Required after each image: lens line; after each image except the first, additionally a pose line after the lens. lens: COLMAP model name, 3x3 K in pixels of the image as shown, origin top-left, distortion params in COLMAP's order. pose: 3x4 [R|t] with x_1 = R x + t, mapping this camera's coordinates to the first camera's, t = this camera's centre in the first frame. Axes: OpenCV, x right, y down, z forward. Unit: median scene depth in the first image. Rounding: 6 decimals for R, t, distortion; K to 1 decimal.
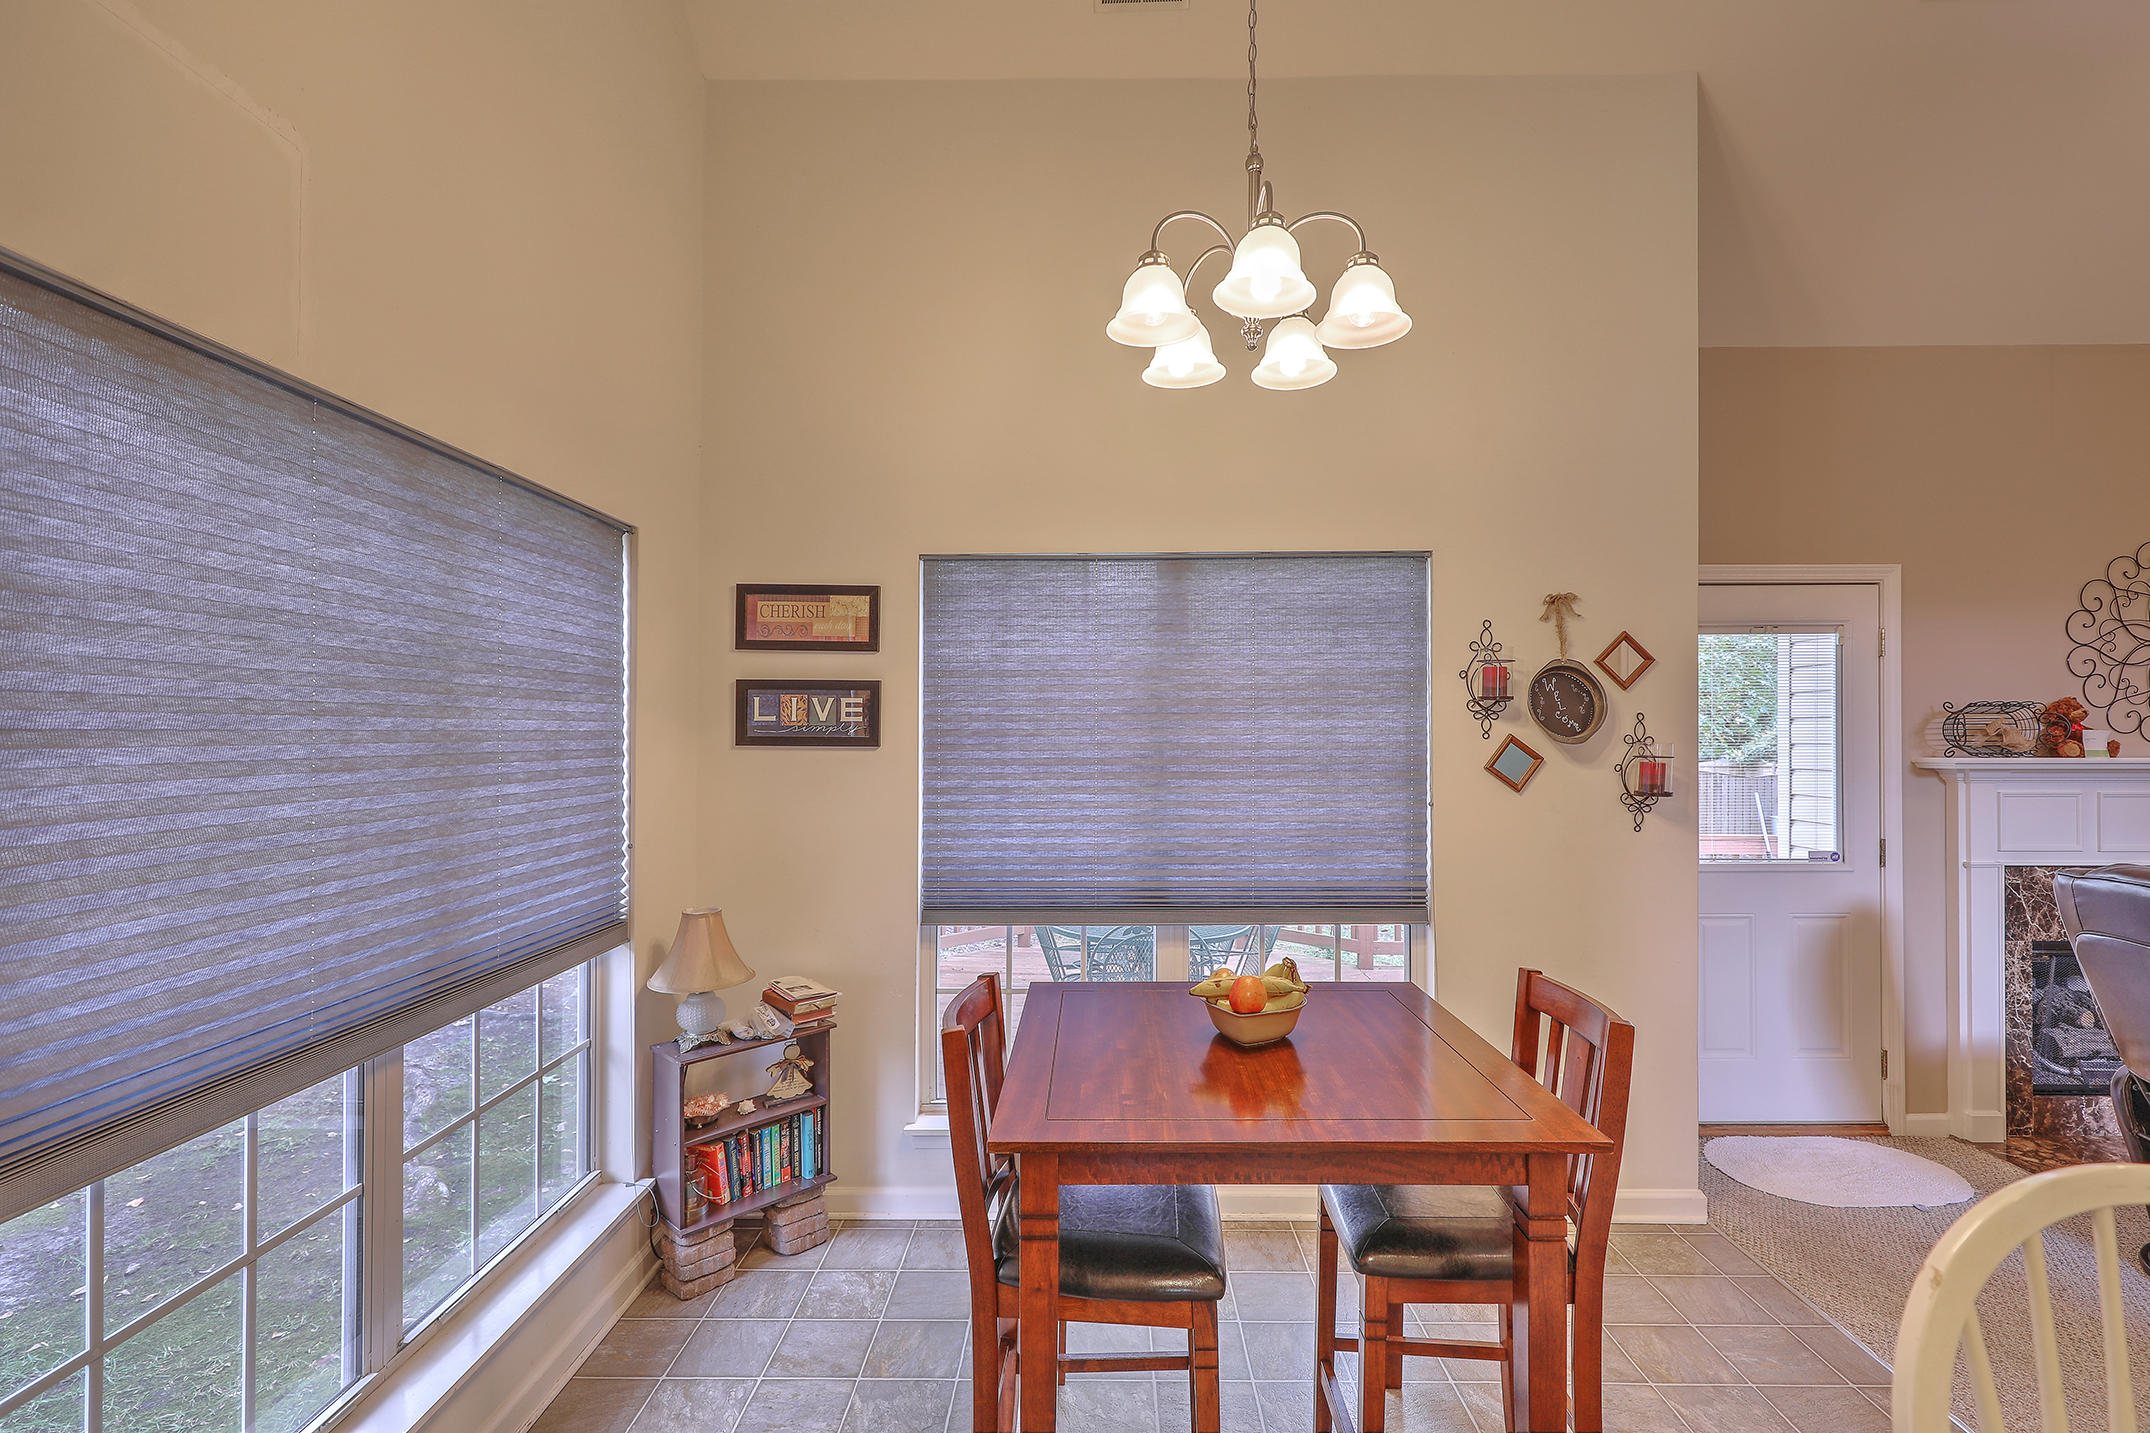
lens RADIAL K [[980.6, 0, 1099.2], [0, 980.6, 730.7], [0, 0, 1]] dist [-0.000096, 0.000545]
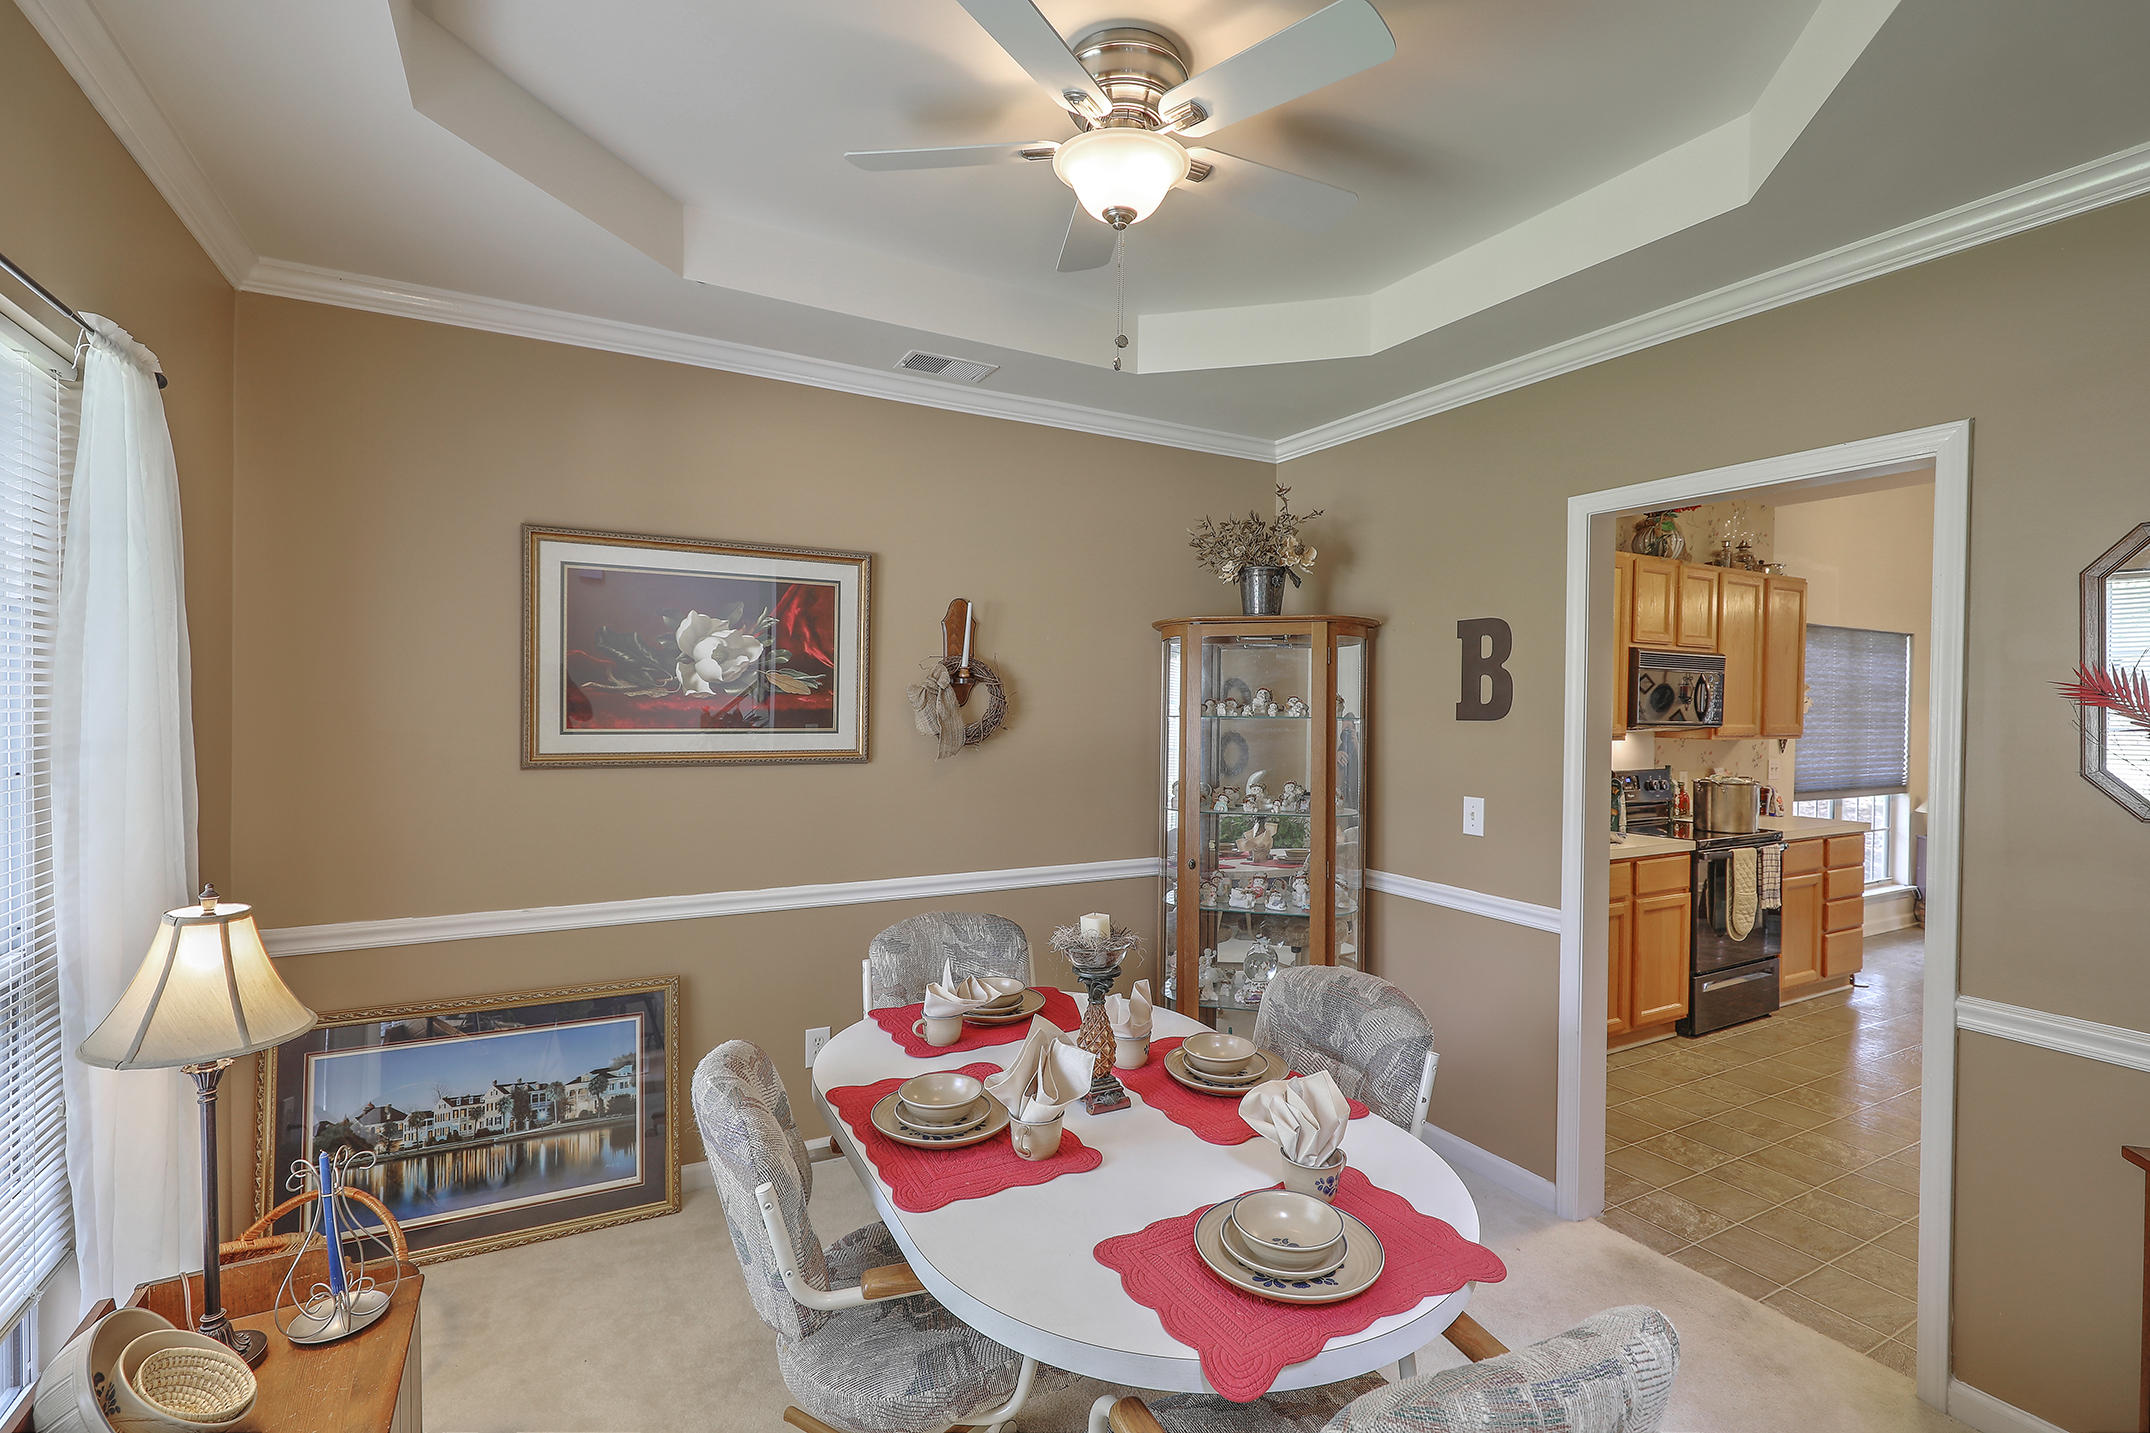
lens RADIAL K [[959.0, 0, 1068.4], [0, 959.0, 707.1], [0, 0, 1]] dist [-0.006637, -0.000205]
pose [[0.478135, 0.018271, -0.878096, 0.596244], [-0.016445, 0.999795, 0.011849, -0.006309], [0.878132, 0.008775, 0.478337, -1.915111]]
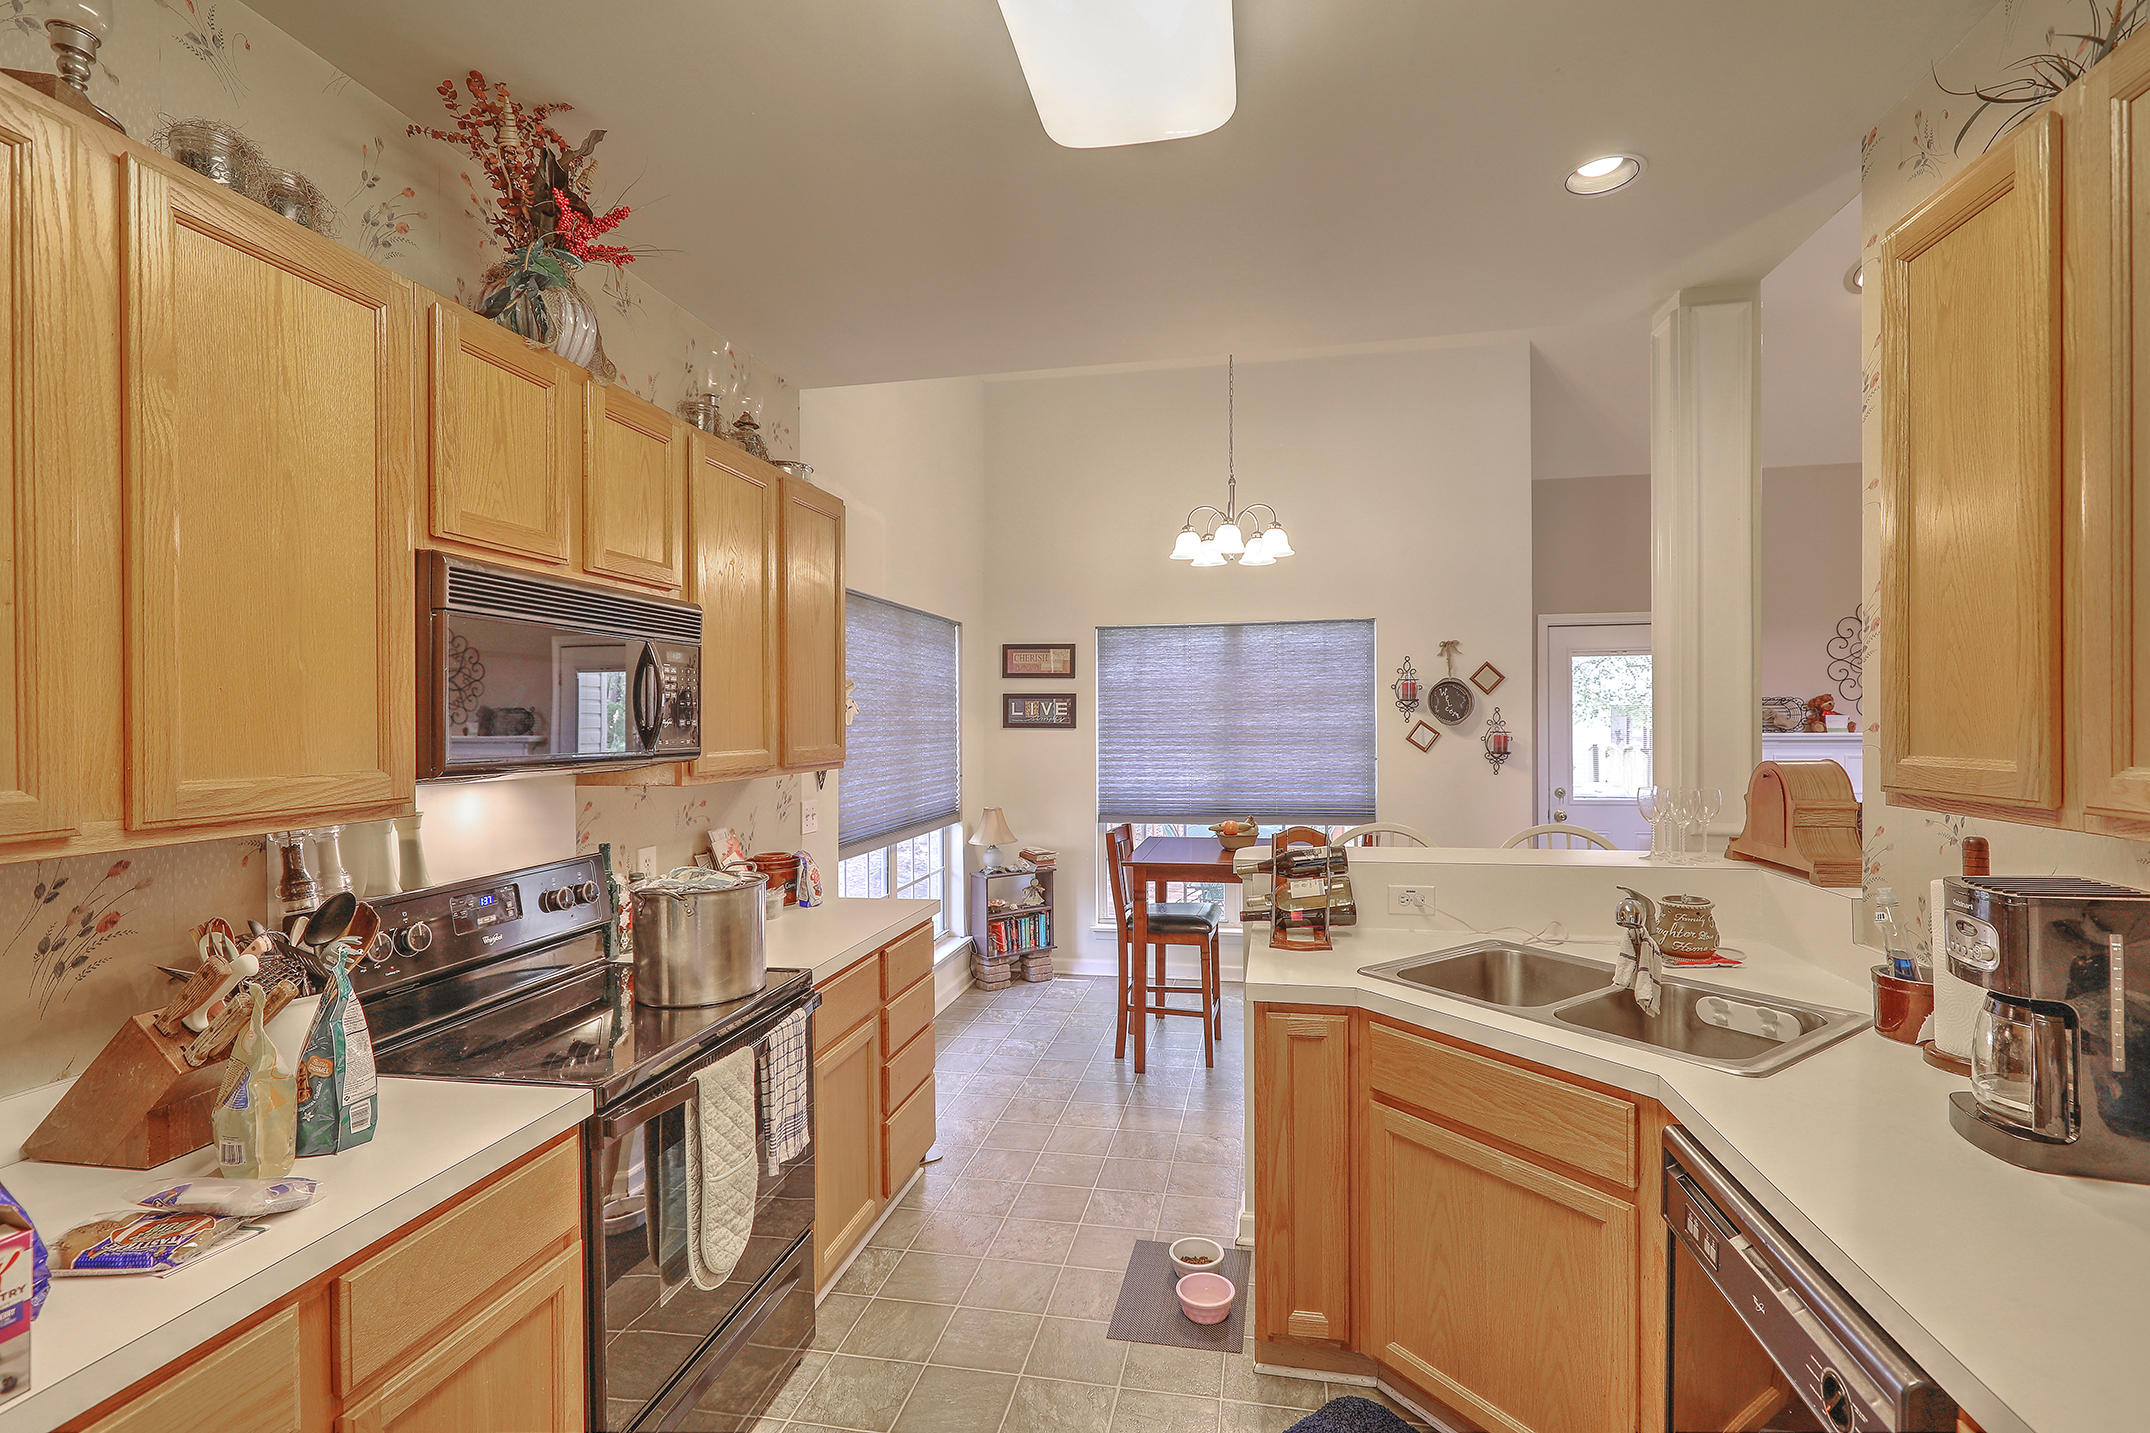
lens RADIAL K [[984.6, 0, 1084.9], [0, 984.6, 720.3], [0, 0, 1]] dist [-0.003300, -0.000264]
pose [[0.981774, -0.005708, -0.189966, 0.158021], [0.006062, 0.999981, 0.001282, -0.001579], [0.189955, -0.002410, 0.981790, -0.884854]]
